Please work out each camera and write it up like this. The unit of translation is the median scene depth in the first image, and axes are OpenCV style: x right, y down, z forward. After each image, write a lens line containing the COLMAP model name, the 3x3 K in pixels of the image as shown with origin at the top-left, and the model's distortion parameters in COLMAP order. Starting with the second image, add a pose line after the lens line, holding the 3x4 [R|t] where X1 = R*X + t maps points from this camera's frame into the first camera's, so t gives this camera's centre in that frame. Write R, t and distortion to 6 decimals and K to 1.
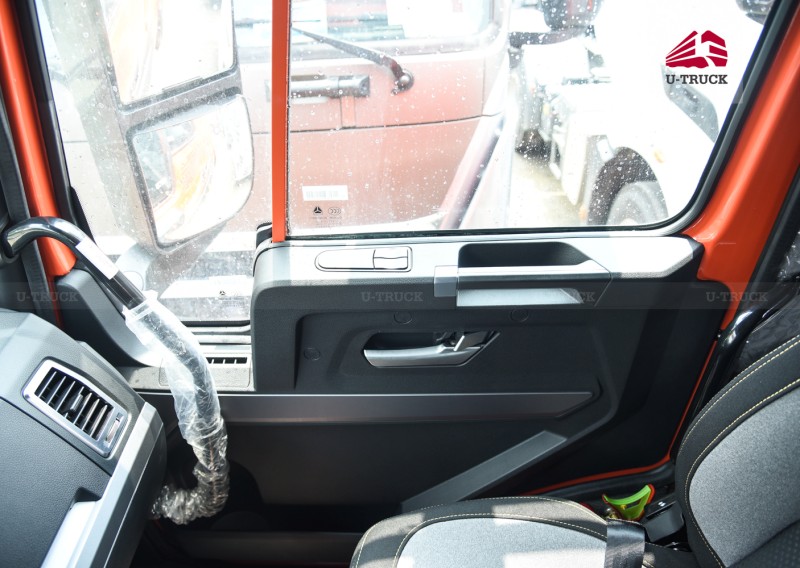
lens RADIAL K [[557.8, 0, 400.2], [0, 557.8, 325.1], [0, 0, 1]] dist [-0.075491, -0.000759]
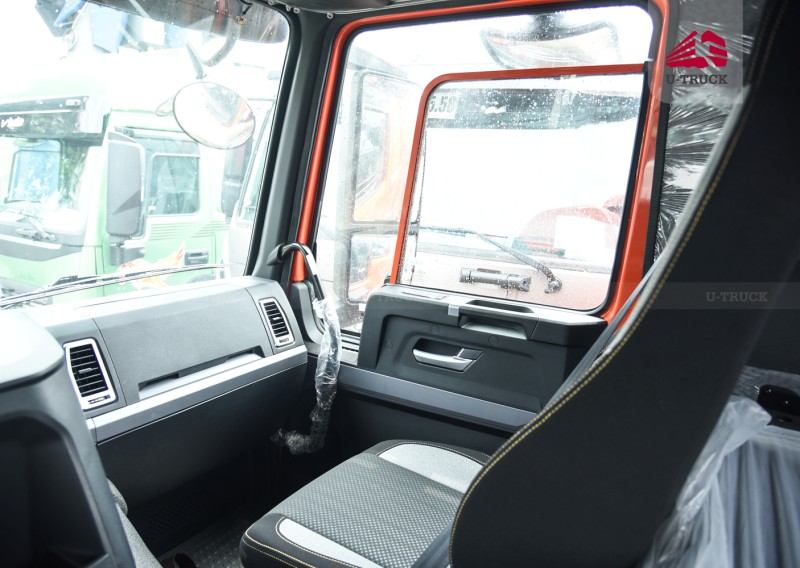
lens RADIAL K [[563.6, 0, 400.0], [0, 563.6, 284.0], [0, 0, 1]] dist [-0.001615, 0.000109]
pose [[0.883639, 0.170451, -0.436038, 0.664666], [-0.361911, 0.839523, -0.405242, 0.638282], [0.296990, 0.515895, 0.803523, -0.606569]]
